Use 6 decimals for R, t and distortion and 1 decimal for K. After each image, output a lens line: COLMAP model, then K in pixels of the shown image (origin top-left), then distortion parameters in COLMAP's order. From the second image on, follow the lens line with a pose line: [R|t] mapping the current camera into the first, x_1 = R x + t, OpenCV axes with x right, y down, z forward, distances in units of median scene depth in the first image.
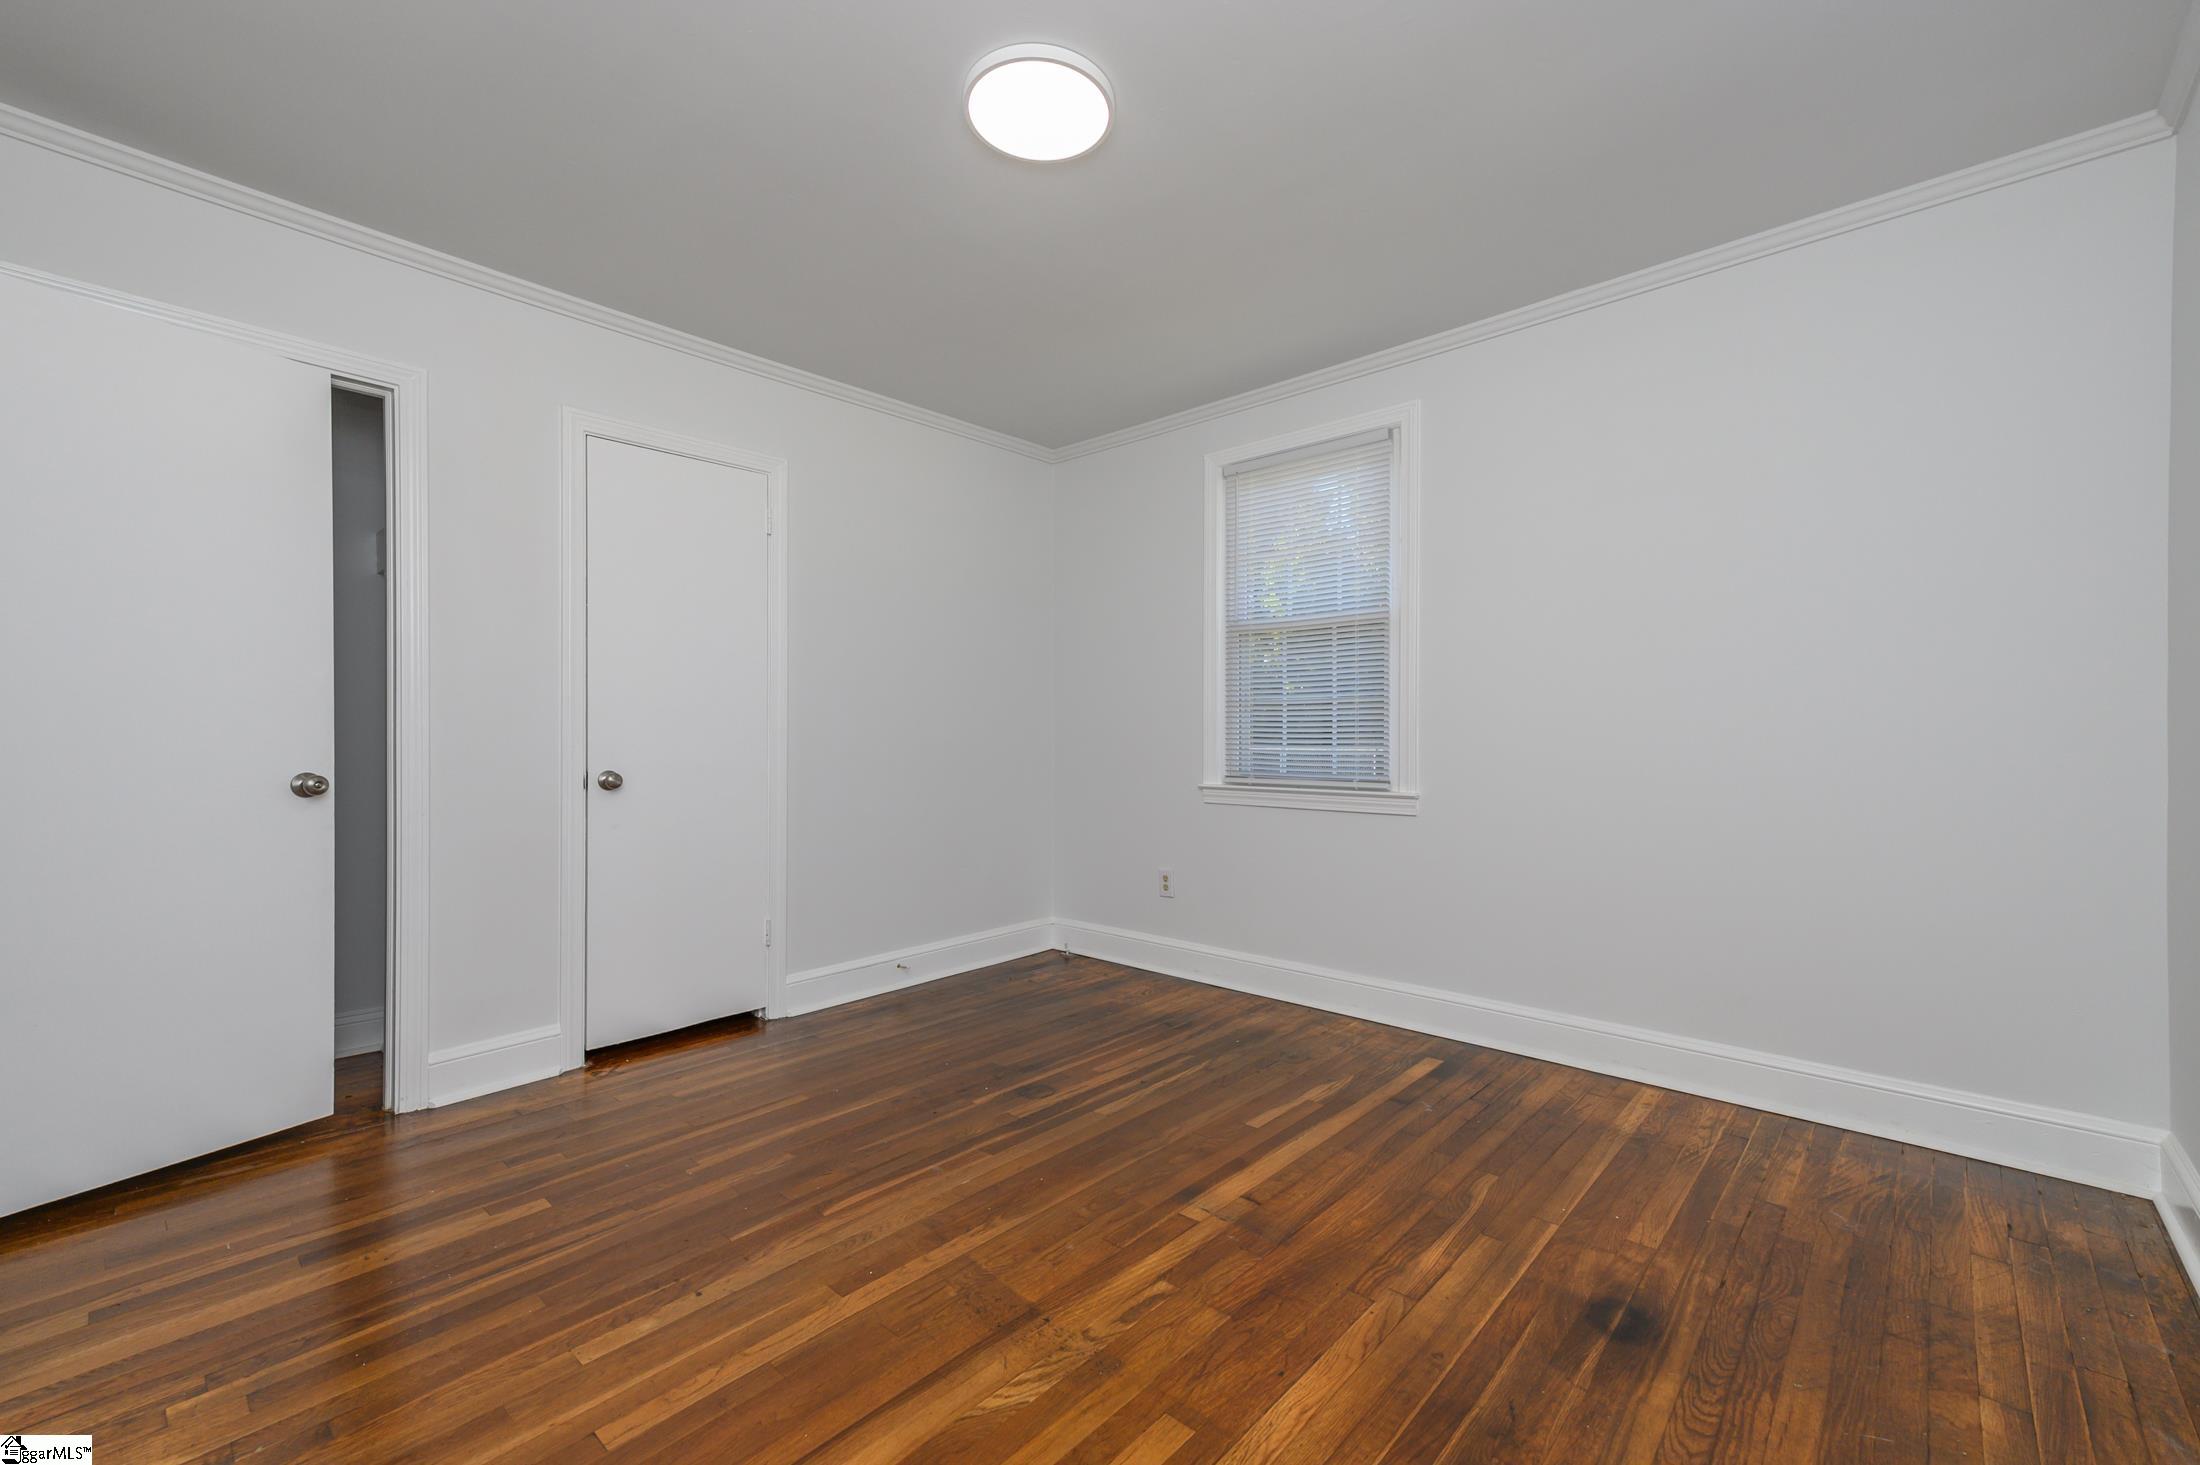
lens RADIAL K [[900.7, 0, 1090.9], [0, 900.7, 736.6], [0, 0, 1]] dist [0.012426, 0.000001]
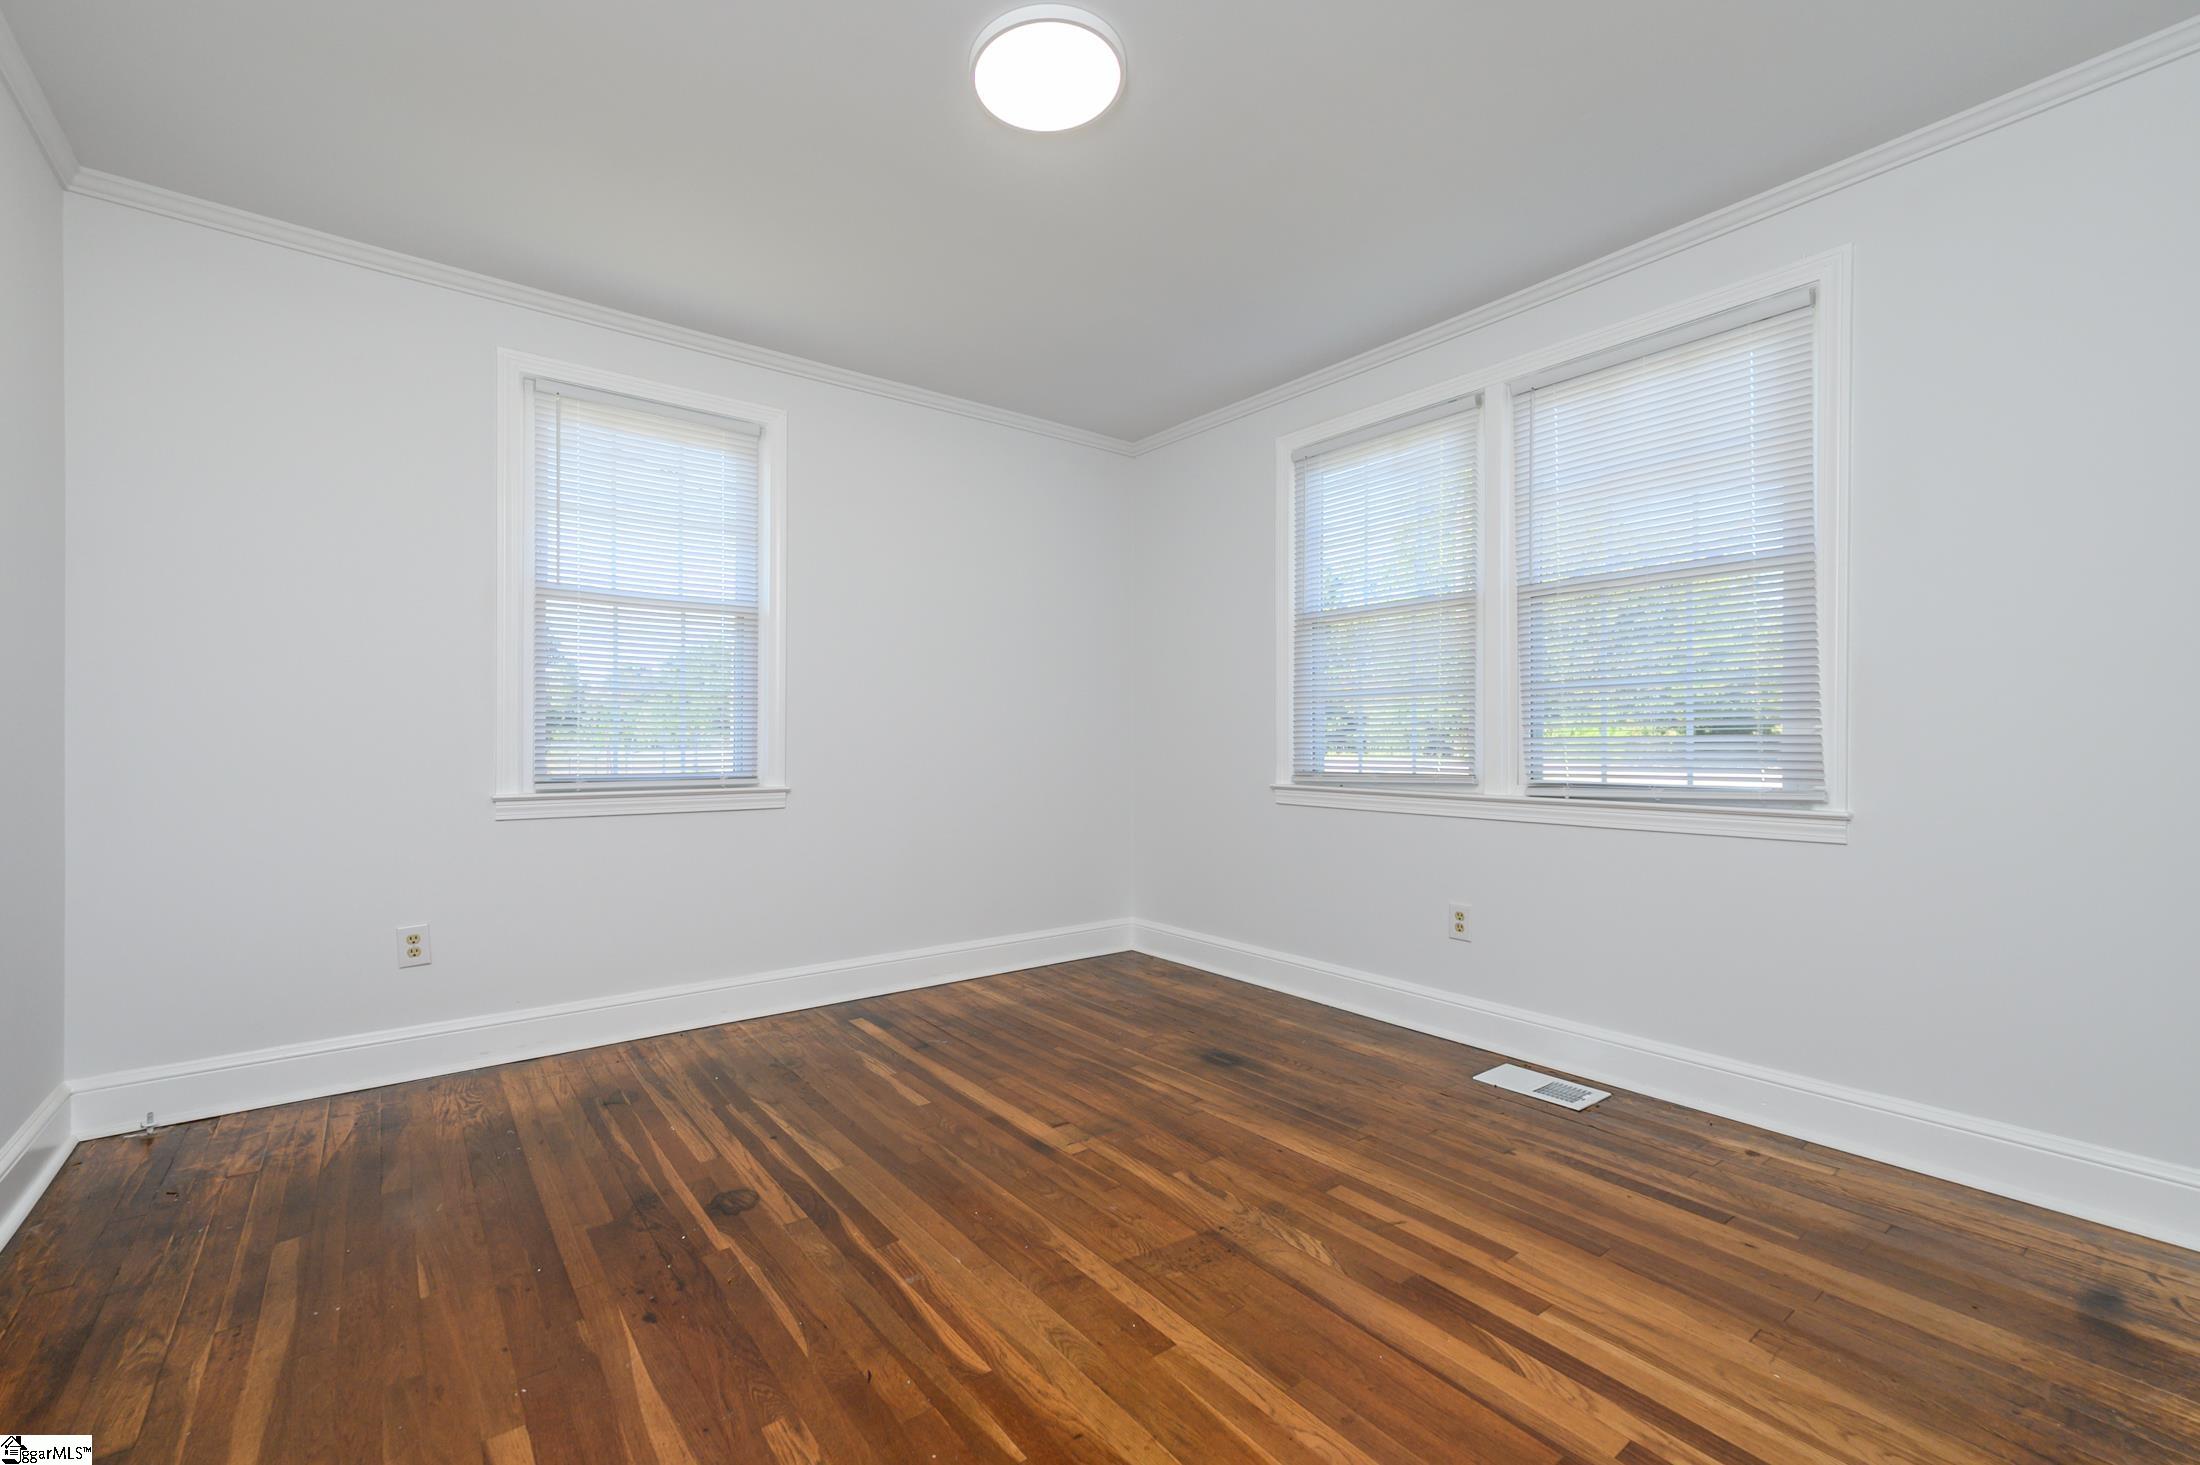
lens RADIAL K [[915.0, 0, 1045.8], [0, 915.0, 739.7], [0, 0, 1]] dist [0.015502, 0.000146]
pose [[0.197931, -0.000460, 0.980216, -0.876338], [-0.001790, 0.999998, 0.000831, 0.010295], [-0.980214, -0.001919, 0.197930, 0.690589]]
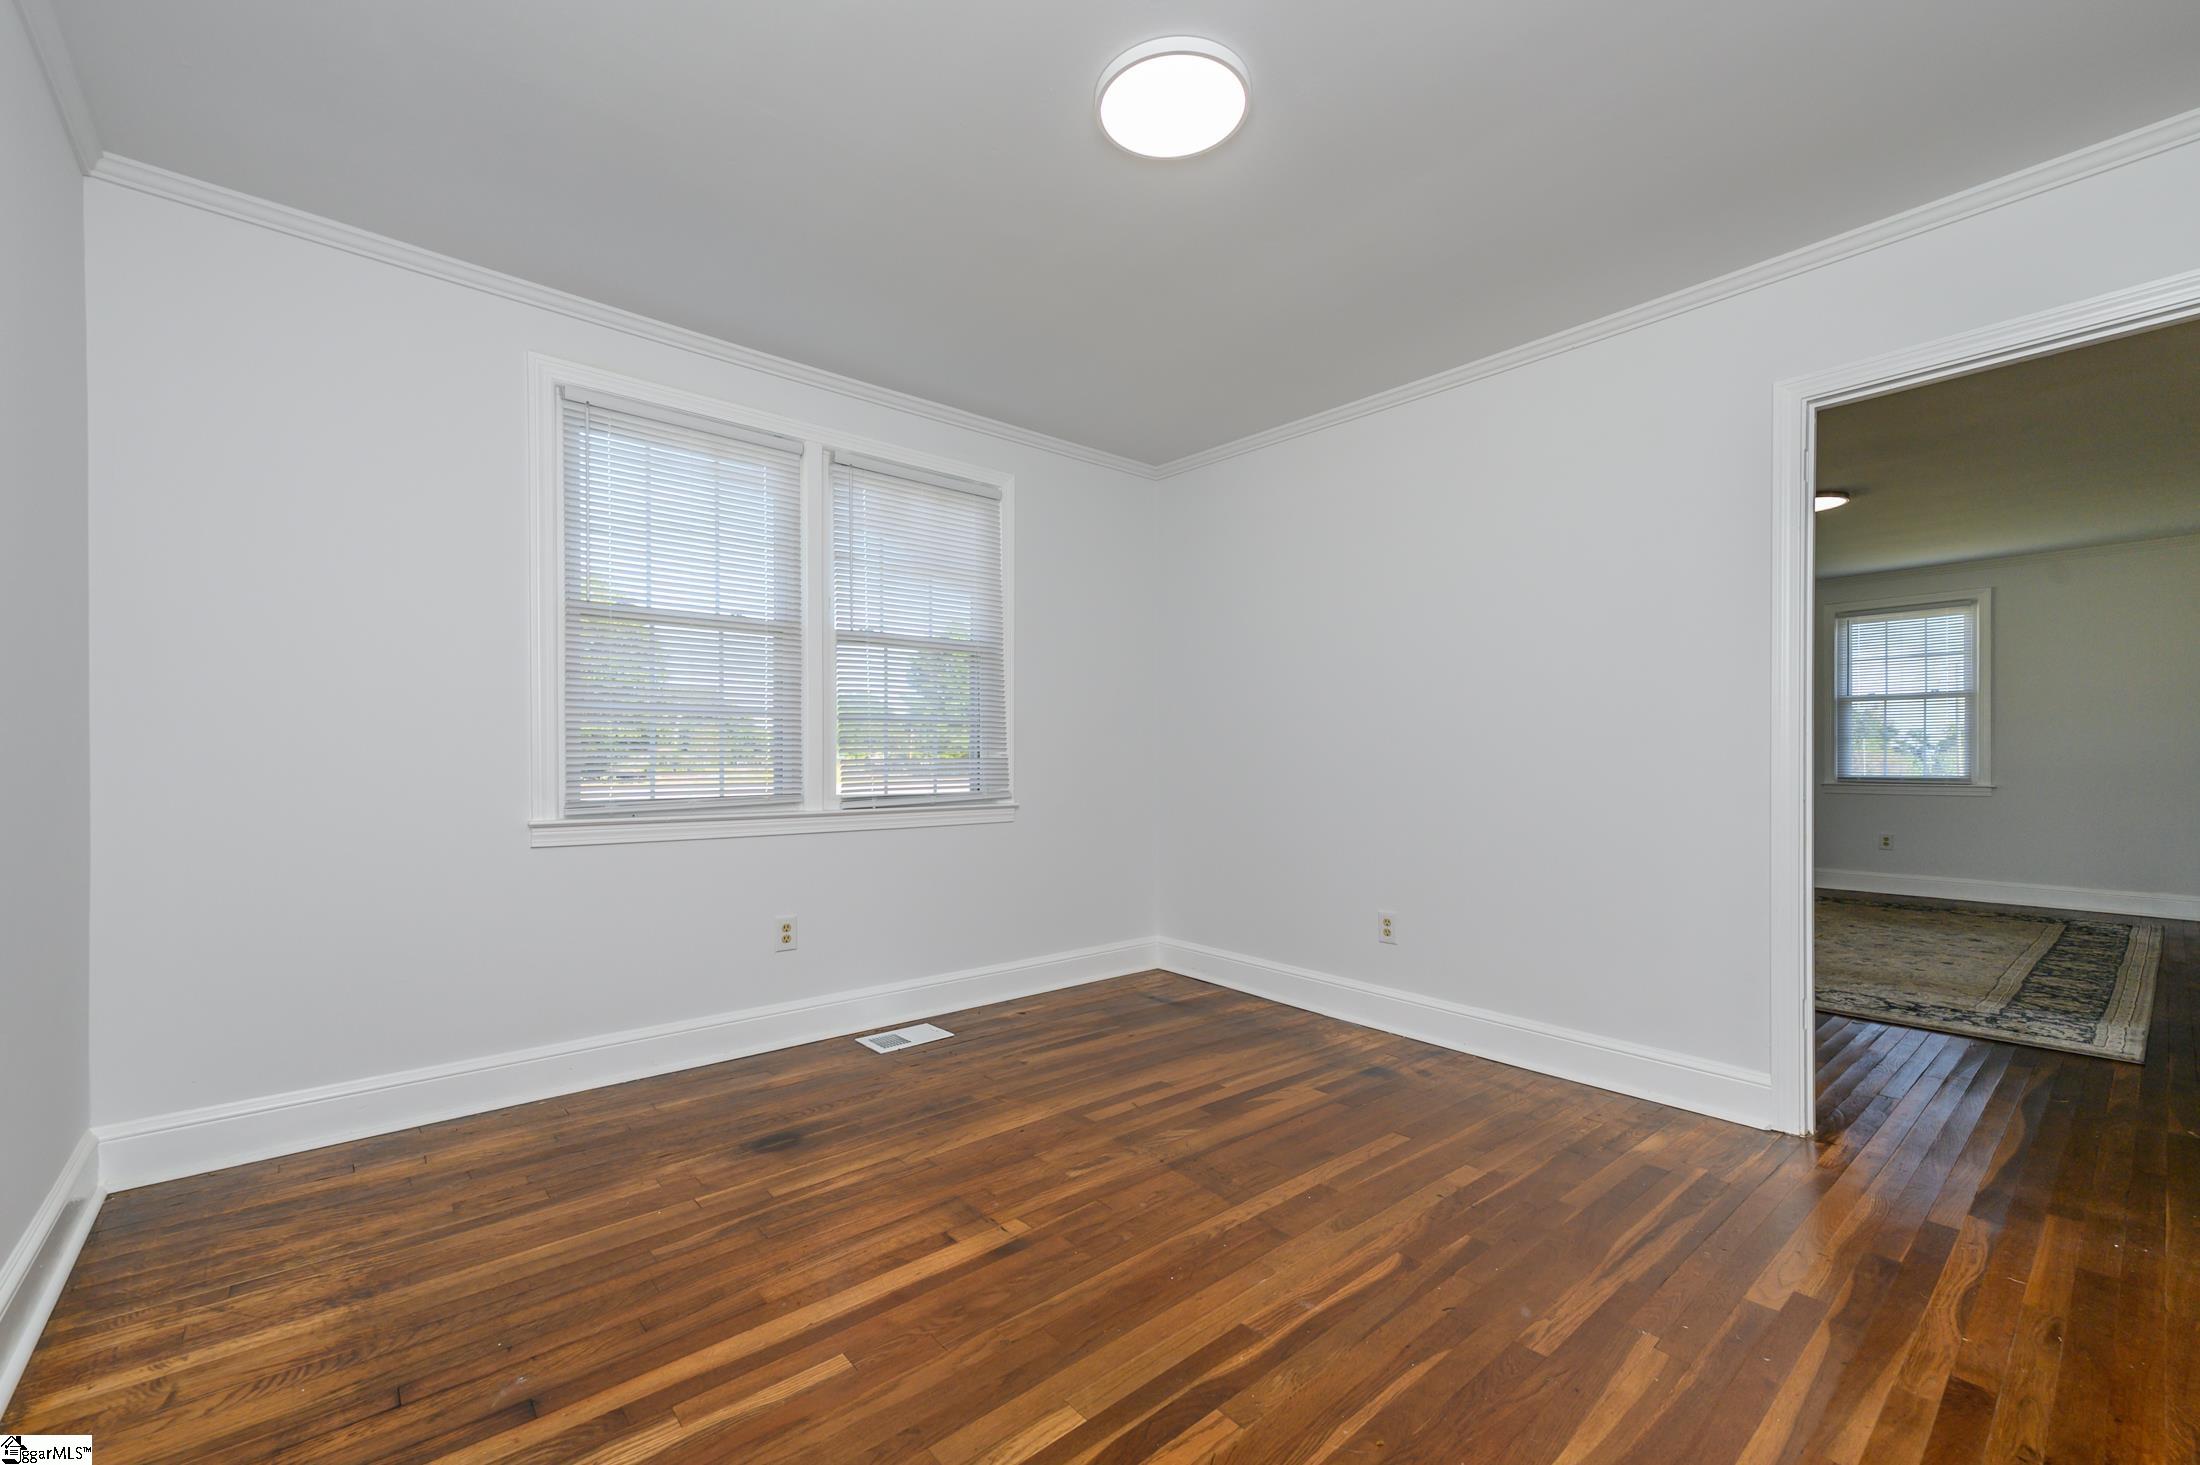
lens RADIAL K [[916.3, 0, 1082.2], [0, 916.3, 736.4], [0, 0, 1]] dist [0.015782, 0.000050]
pose [[-0.992873, 0.001610, 0.119170, -0.068676], [-0.001653, 0.999627, -0.027273, 0.009432], [-0.119169, -0.027276, -0.992499, 1.728394]]
